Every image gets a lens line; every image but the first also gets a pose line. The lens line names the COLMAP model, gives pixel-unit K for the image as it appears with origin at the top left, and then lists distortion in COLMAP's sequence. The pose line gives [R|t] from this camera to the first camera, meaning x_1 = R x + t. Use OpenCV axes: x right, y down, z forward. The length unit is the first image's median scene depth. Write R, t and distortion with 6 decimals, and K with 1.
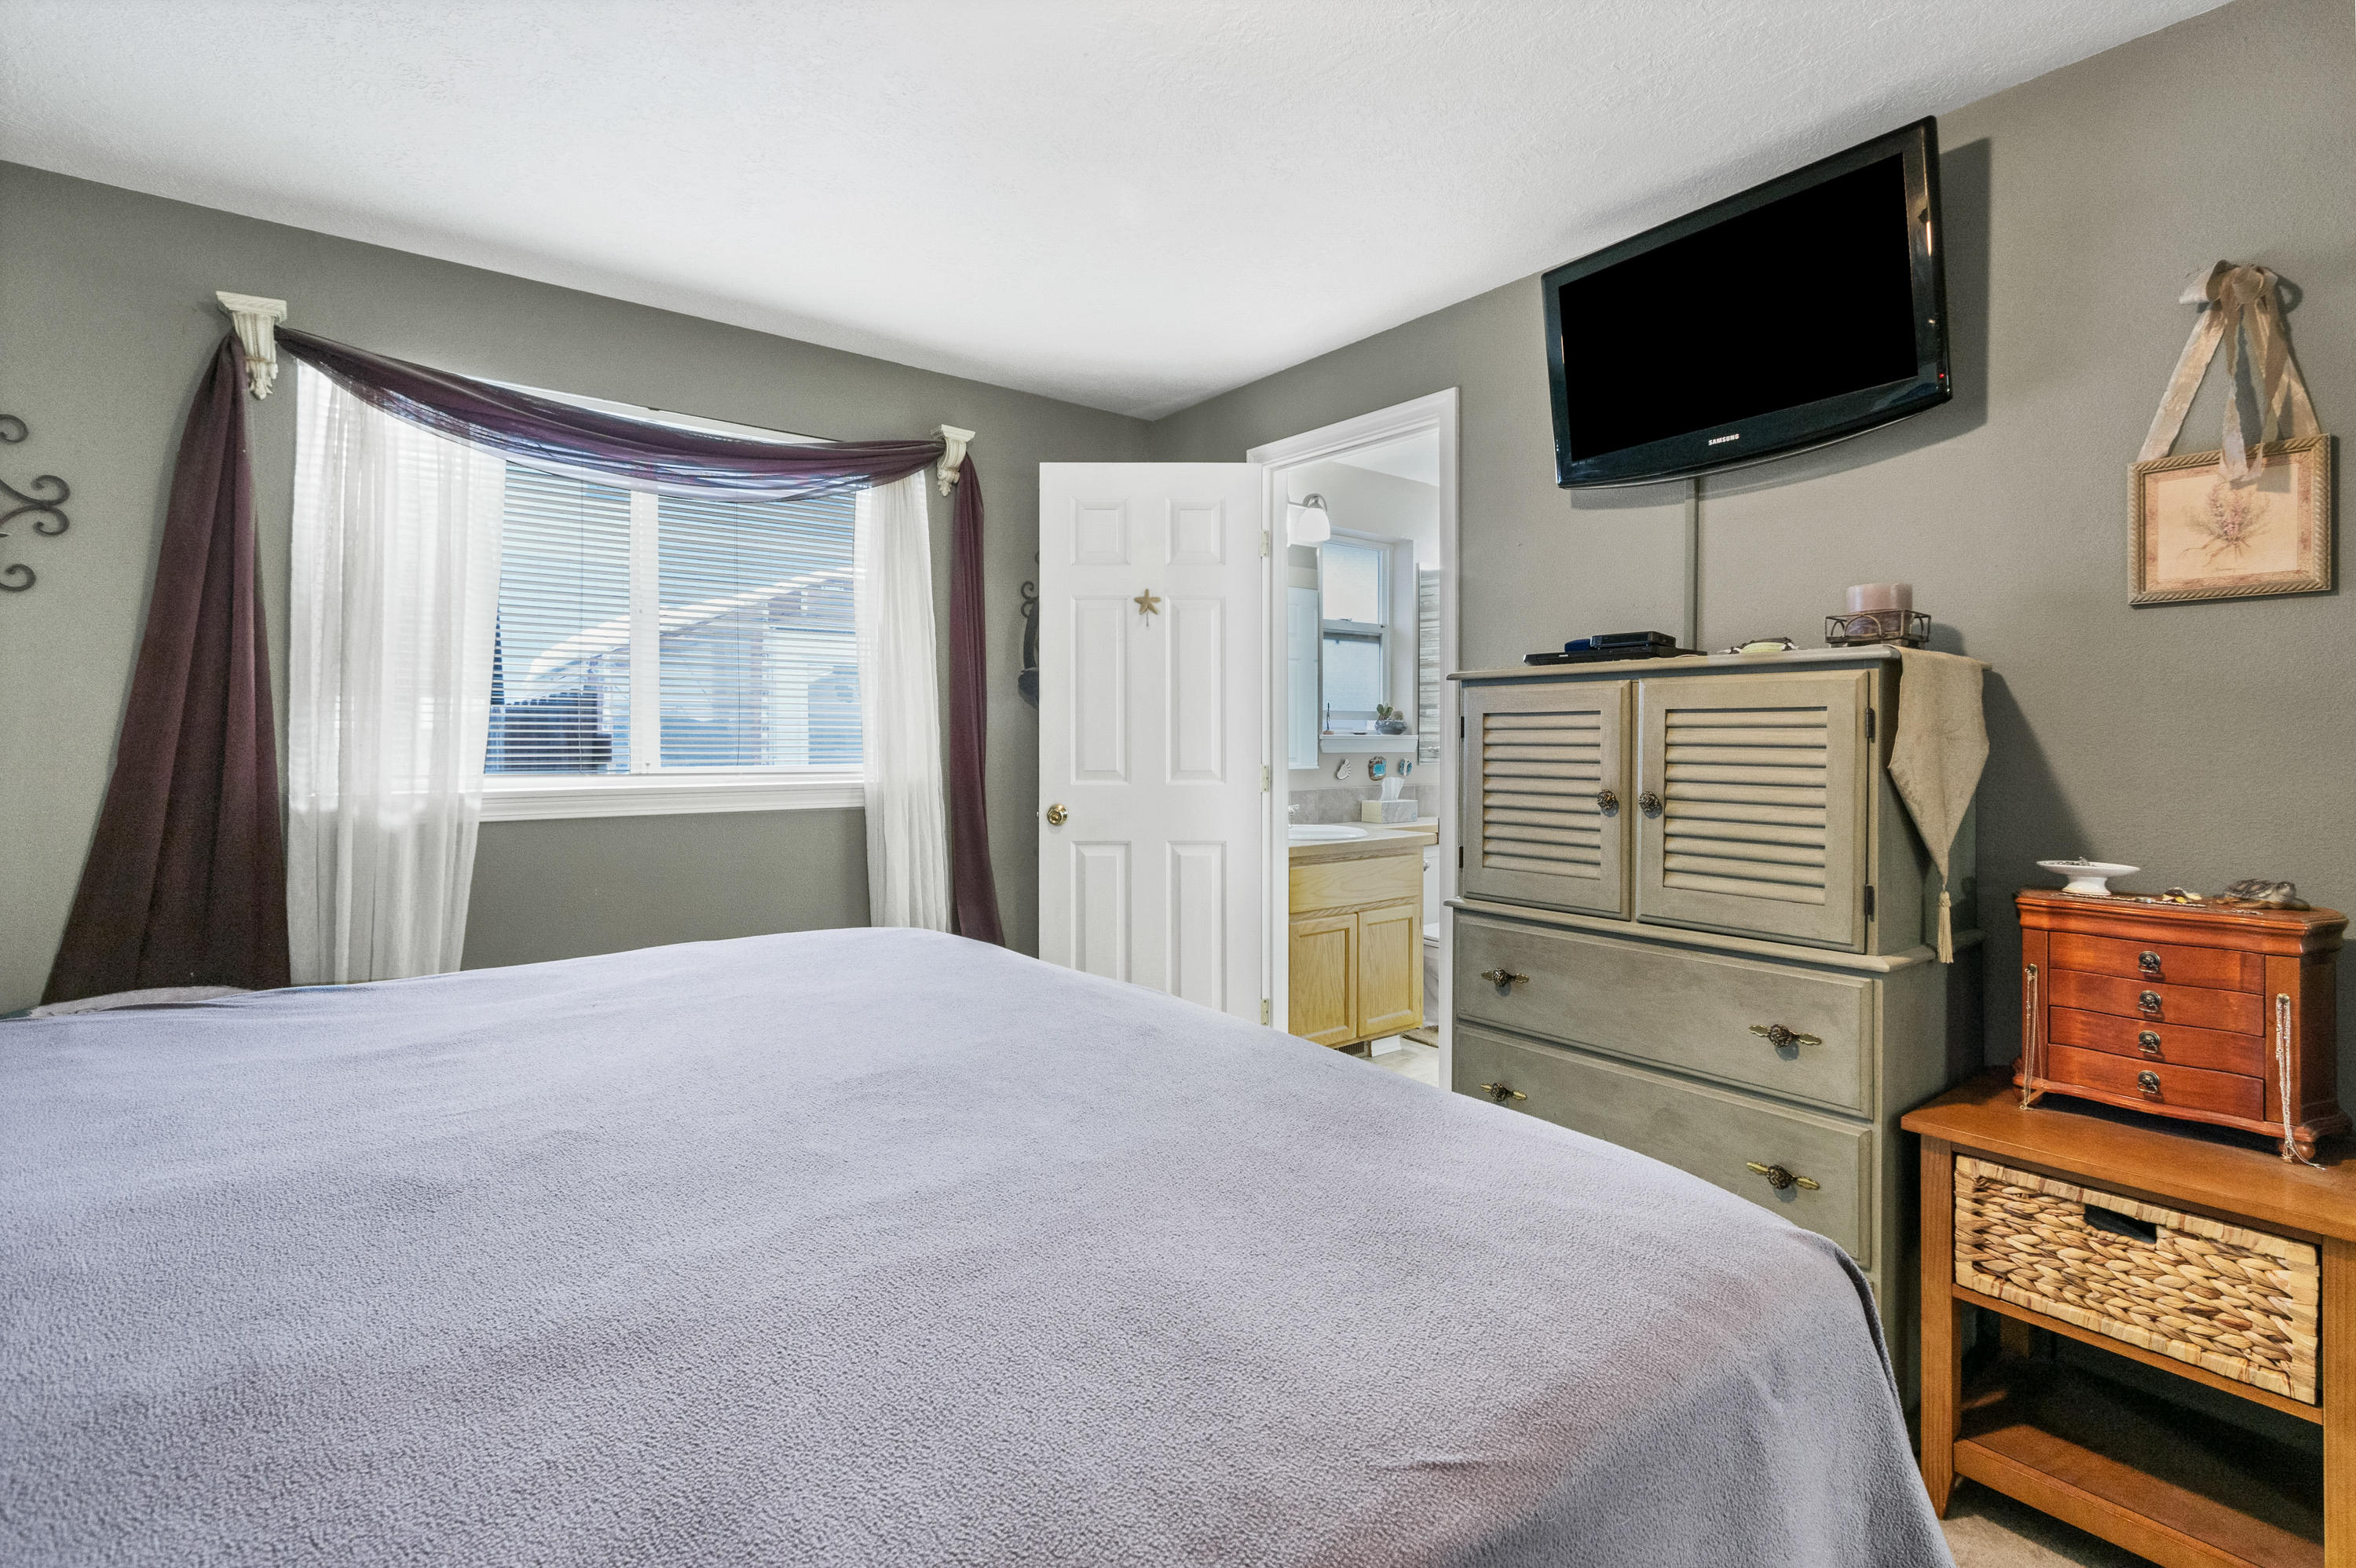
lens RADIAL K [[1083.4, 0, 1181.6], [0, 1083.4, 762.5], [0, 0, 1]] dist [-0.000146, -0.000650]
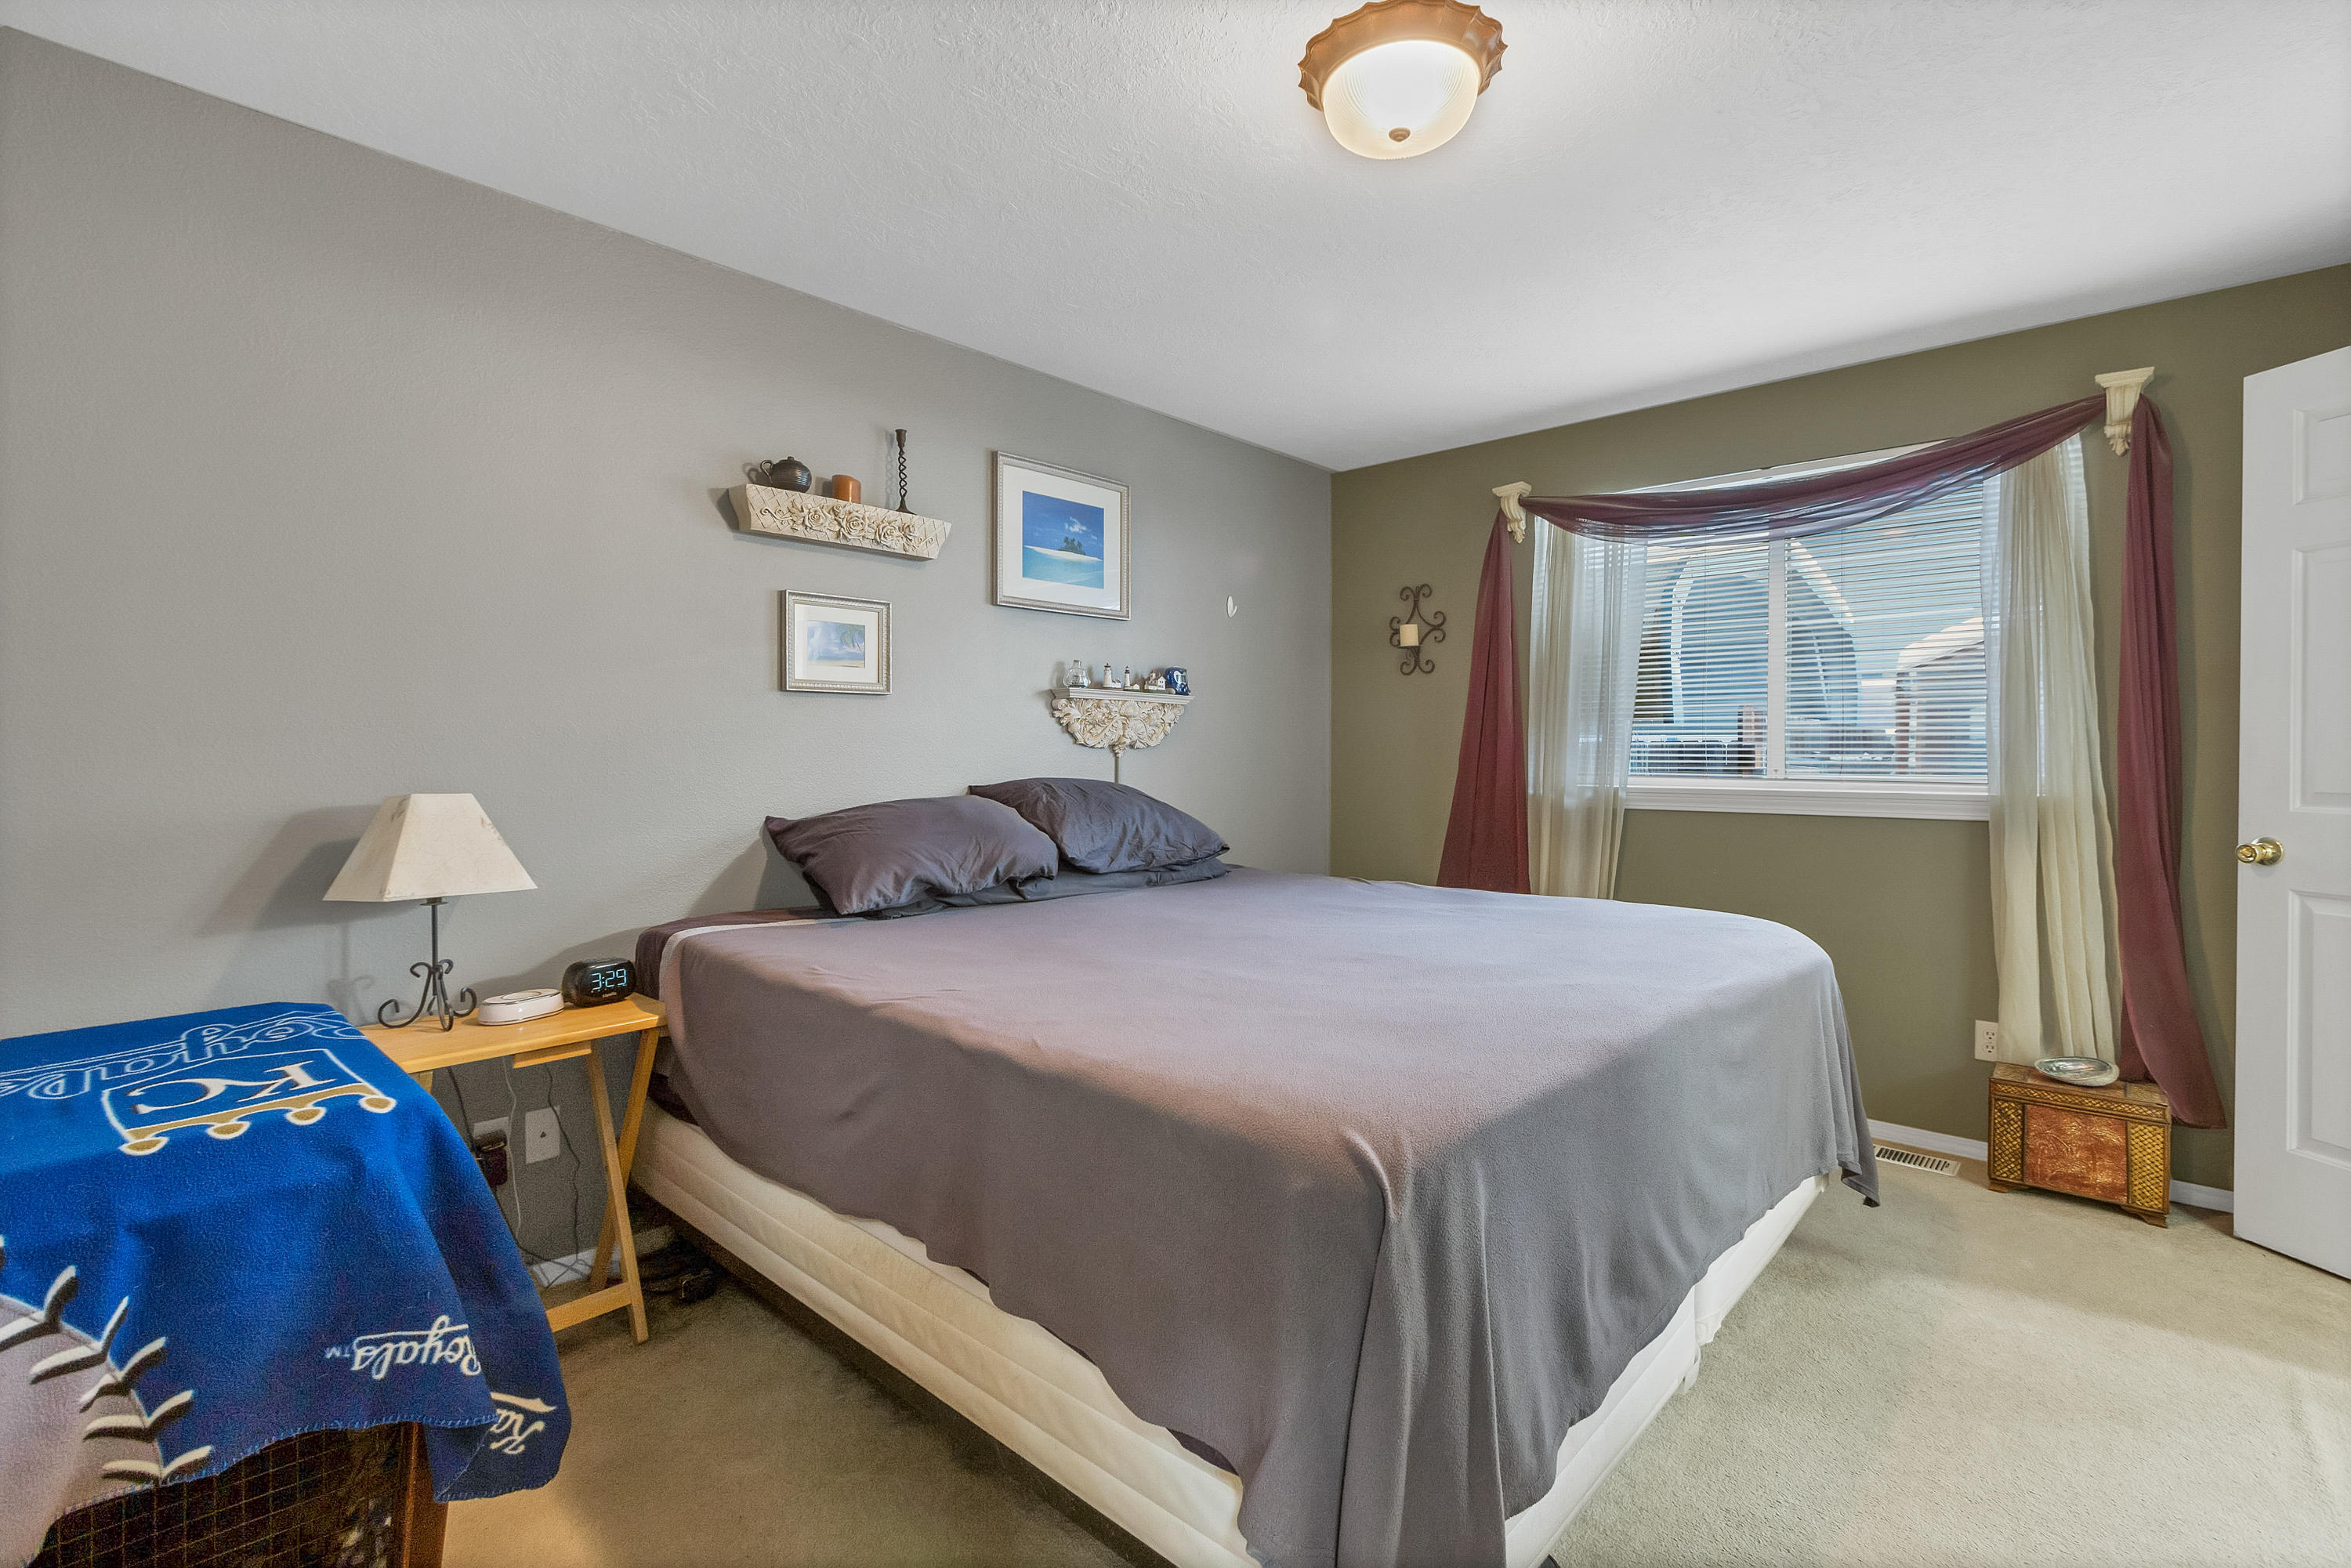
lens RADIAL K [[1081.2, 0, 1179.1], [0, 1081.2, 762.6], [0, 0, 1]] dist [-0.000146, -0.000650]
pose [[0.160096, 0.009177, -0.987059, 0.645480], [-0.020336, 0.999775, 0.005997, -0.001160], [0.986892, 0.019112, 0.160247, 0.211764]]
